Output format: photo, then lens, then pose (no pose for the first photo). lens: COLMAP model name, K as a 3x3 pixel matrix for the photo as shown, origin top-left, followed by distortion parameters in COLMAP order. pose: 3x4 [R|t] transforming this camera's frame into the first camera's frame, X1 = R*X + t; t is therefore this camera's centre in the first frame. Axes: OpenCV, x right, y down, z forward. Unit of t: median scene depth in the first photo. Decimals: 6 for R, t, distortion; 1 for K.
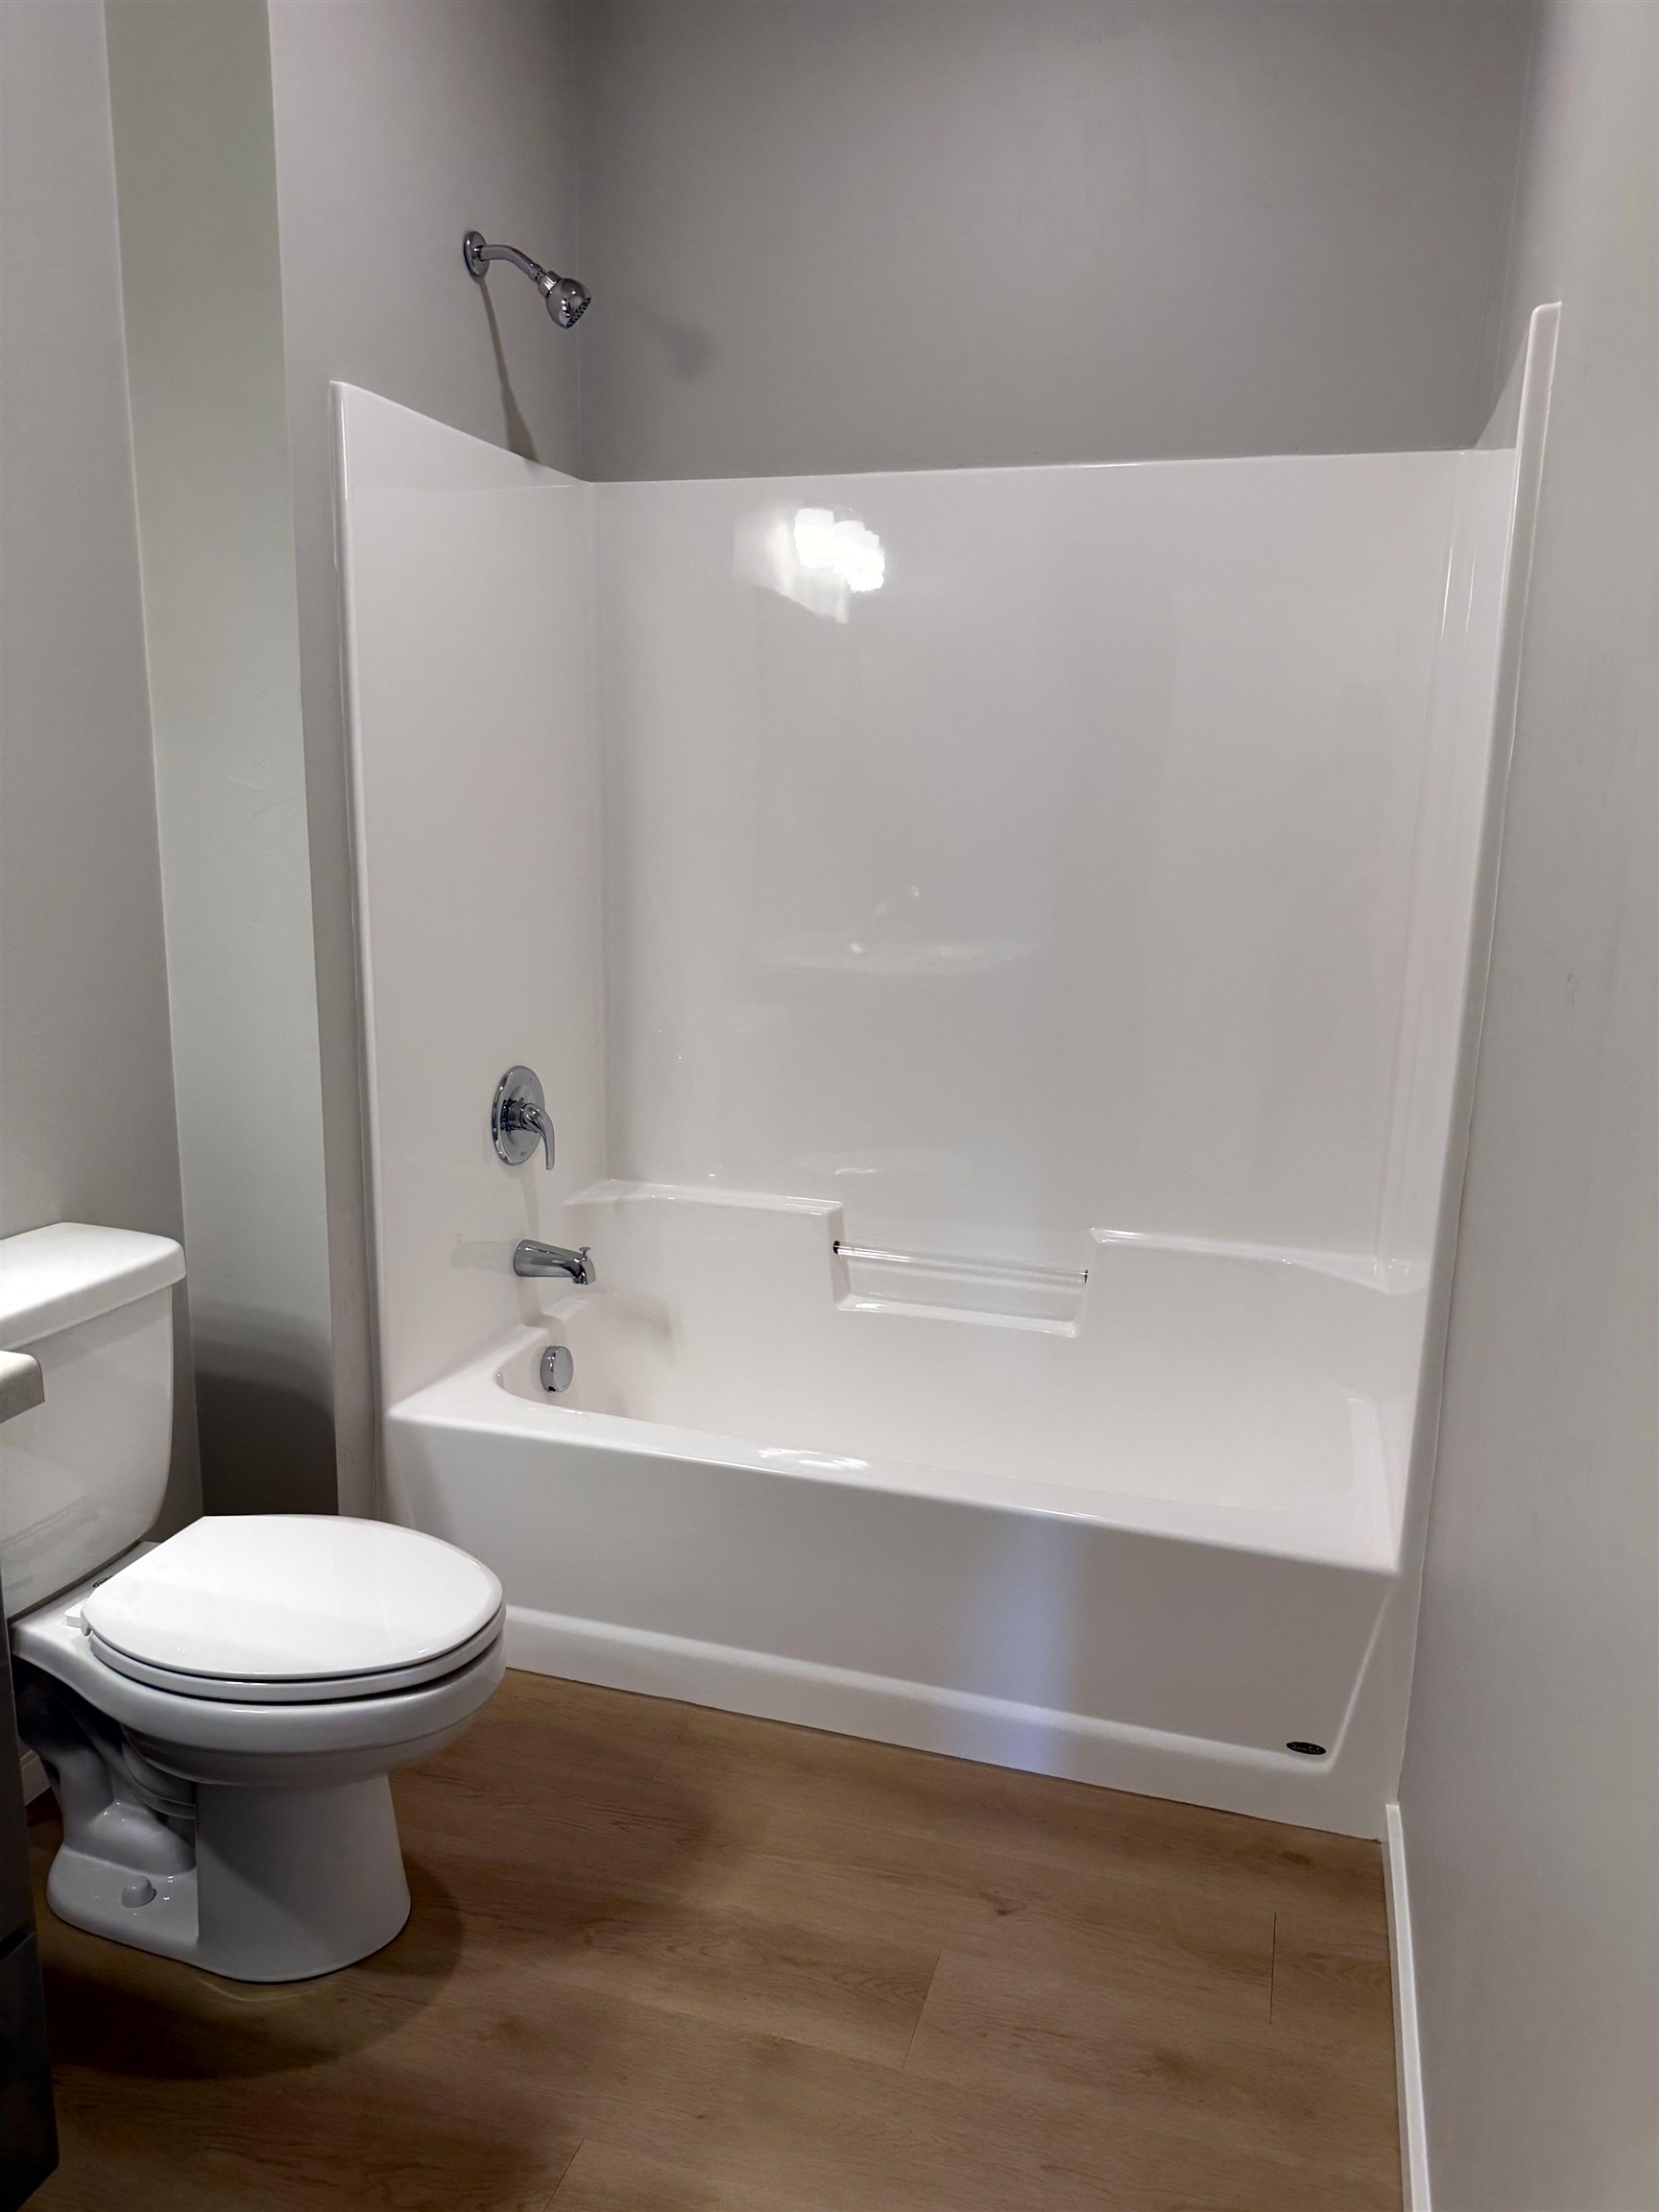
lens RADIAL K [[1530.8, 0, 825.2], [0, 1530.8, 1112.5], [0, 0, 1]] dist [0.022017, -0.029024]
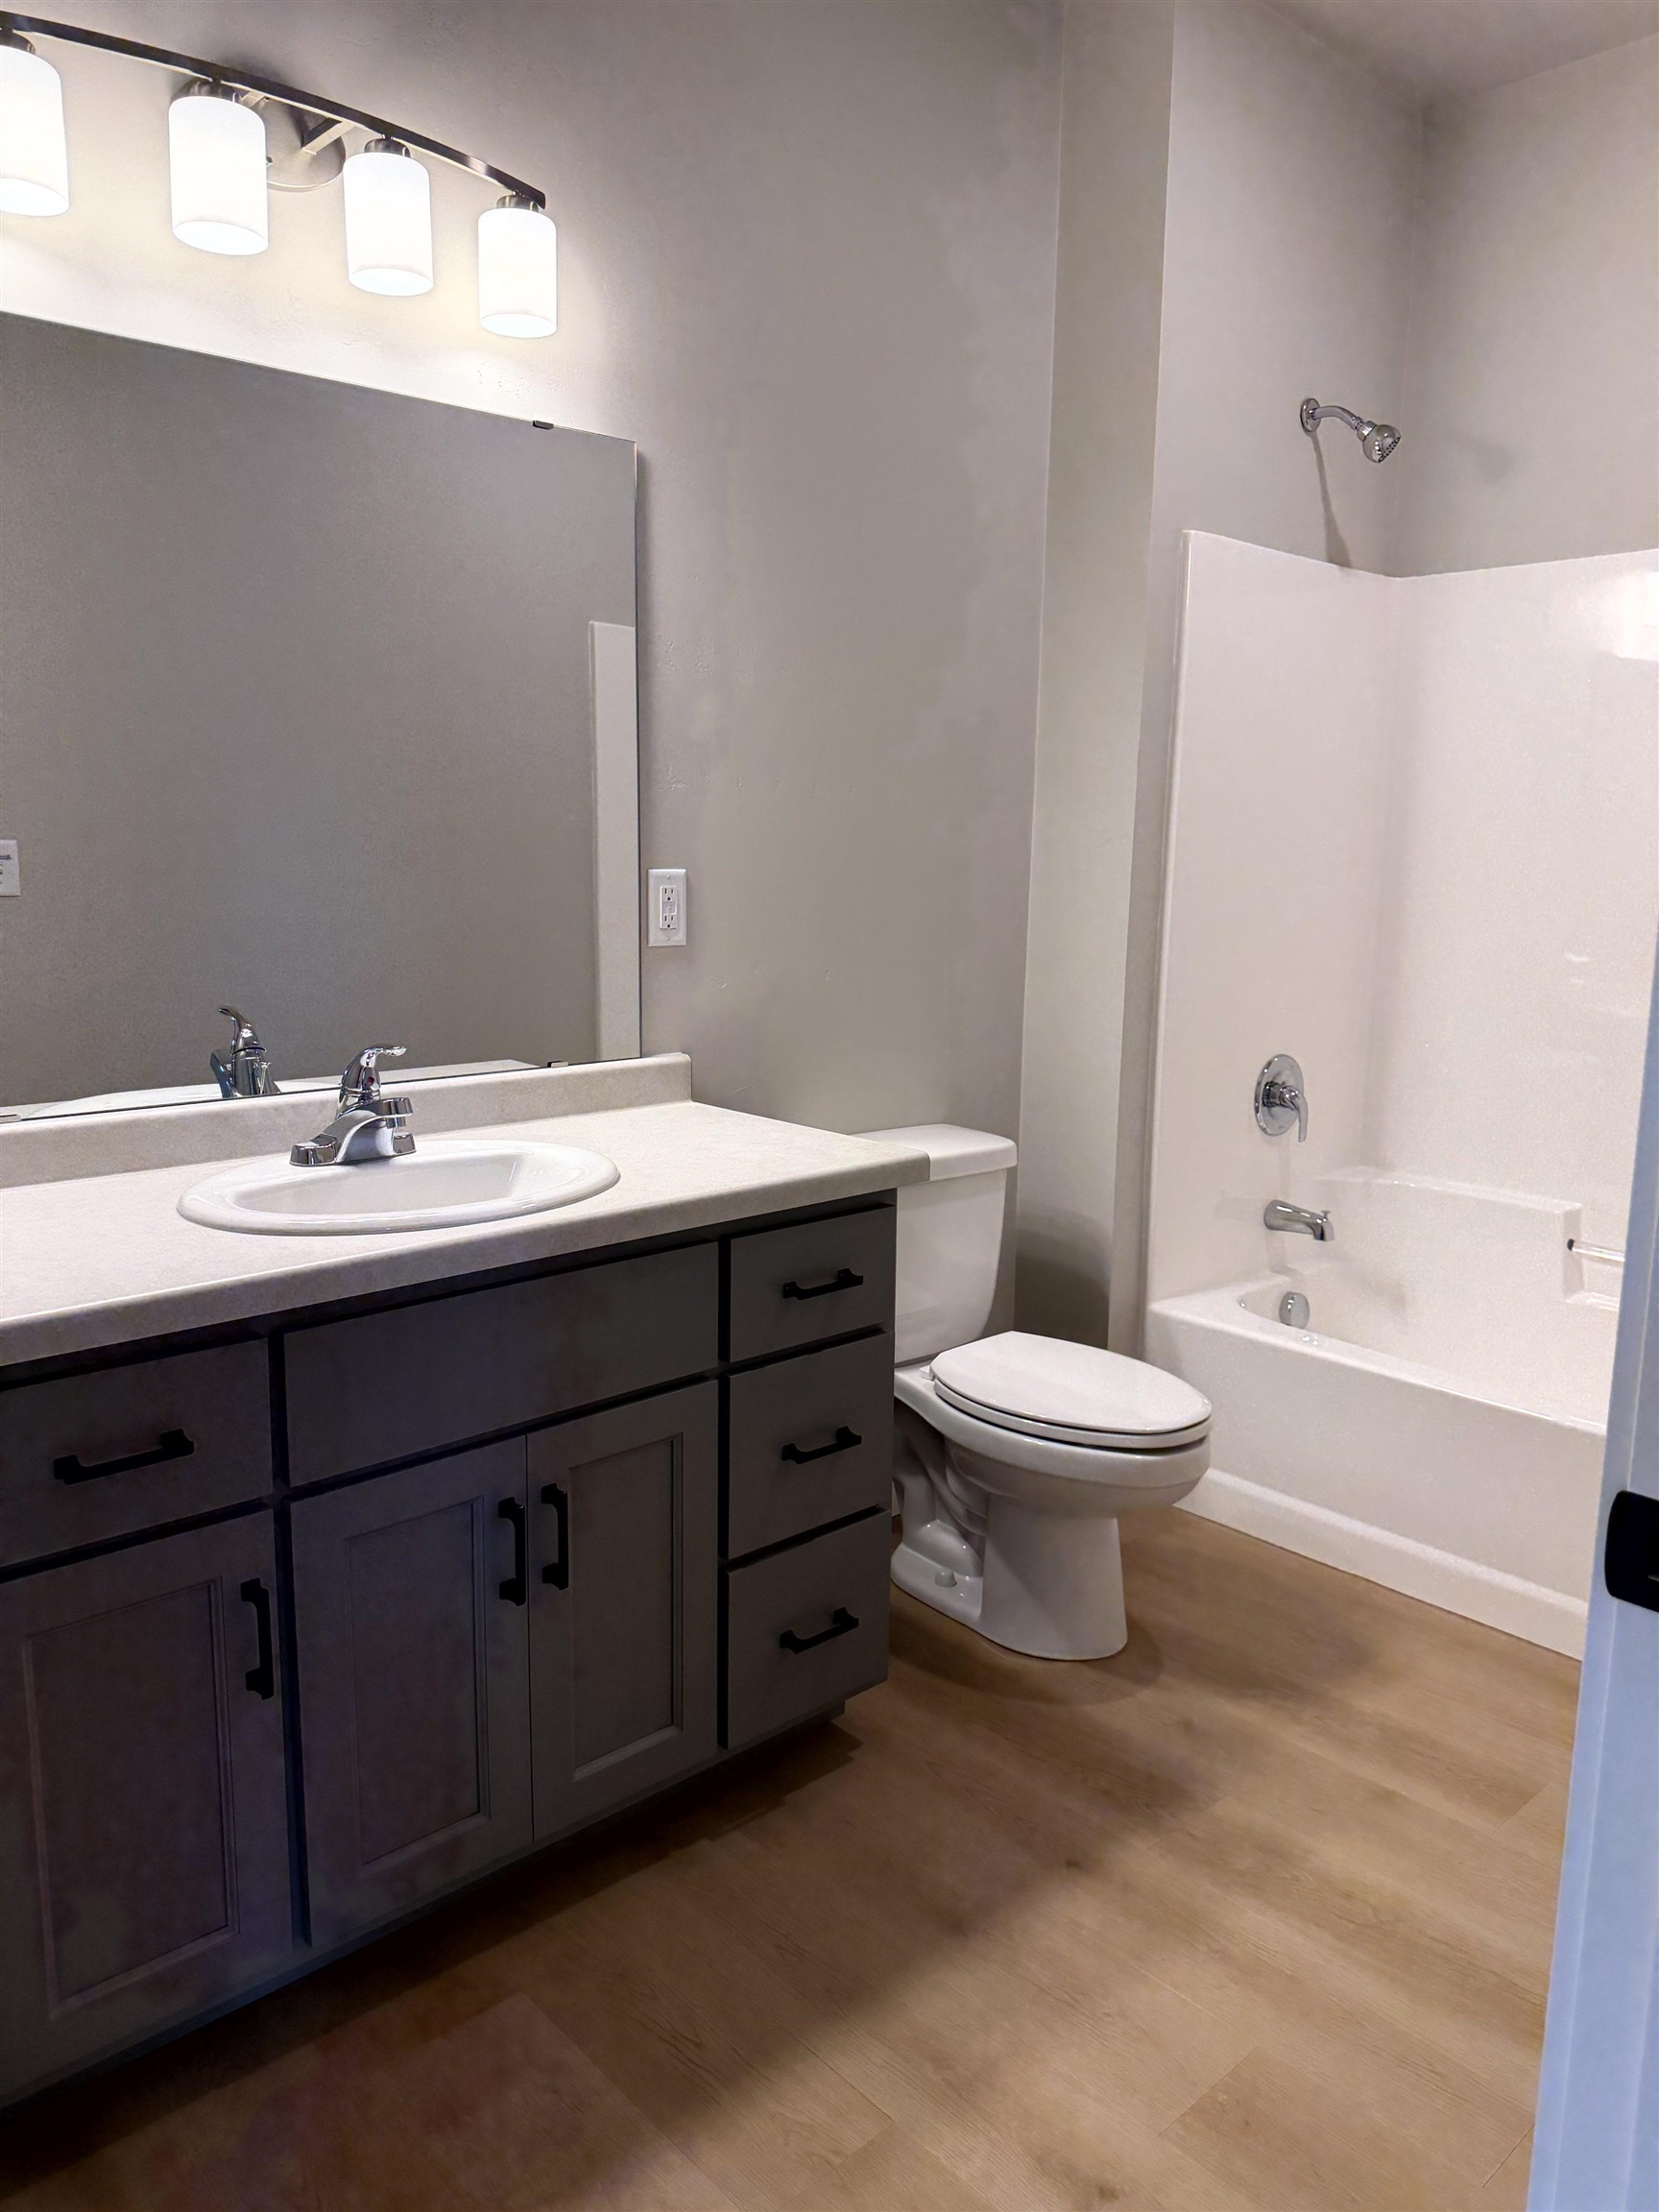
lens RADIAL K [[1570.4, 0, 818.8], [0, 1570.4, 1103.4], [0, 0, 1]] dist [0.113171, -0.195286]
pose [[0.858992, 0.072425, -0.506841, 0.137496], [-0.104824, 0.993852, -0.035640, 0.100110], [0.501143, 0.083743, 0.861303, -0.301632]]
